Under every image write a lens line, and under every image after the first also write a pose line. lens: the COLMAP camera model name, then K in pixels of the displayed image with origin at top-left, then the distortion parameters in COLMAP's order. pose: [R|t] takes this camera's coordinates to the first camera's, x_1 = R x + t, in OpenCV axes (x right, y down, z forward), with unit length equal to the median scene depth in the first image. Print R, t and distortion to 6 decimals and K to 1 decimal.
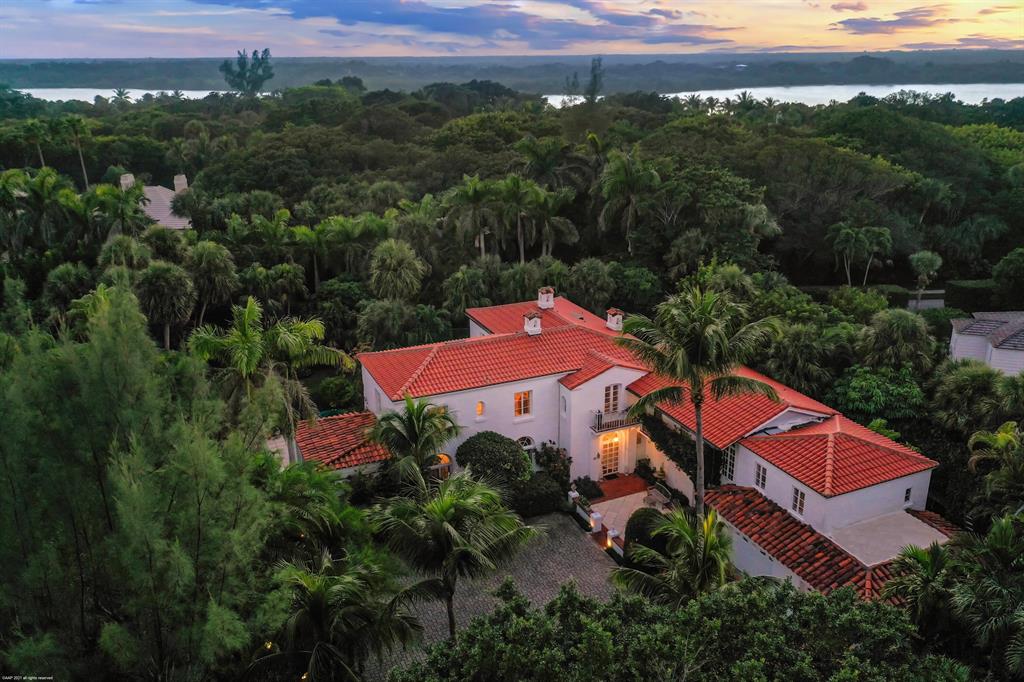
lens RADIAL K [[813.5, 0, 512.0], [0, 813.5, 341.0], [0, 0, 1]] dist [-0.035783, -0.000452]
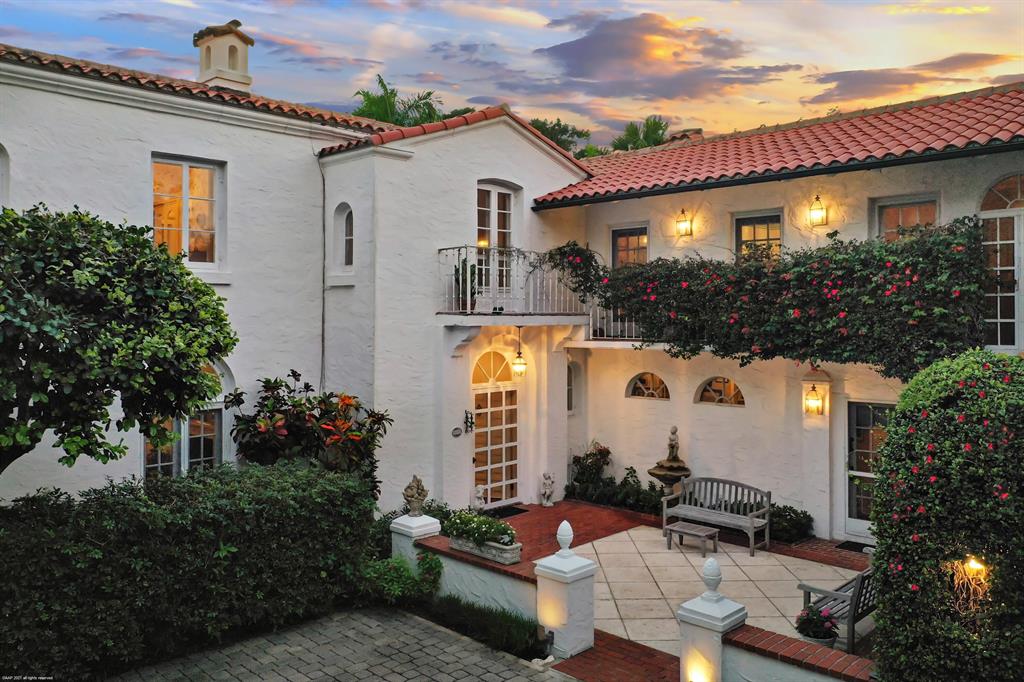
lens RADIAL K [[813.5, 0, 512.0], [0, 813.5, 341.0], [0, 0, 1]] dist [-0.035783, -0.000452]
pose [[0.930614, 0.003745, 0.365982, 0.015706], [0.105915, 0.954407, -0.279086, 0.197287], [-0.350341, 0.298485, 0.887788, 0.737719]]
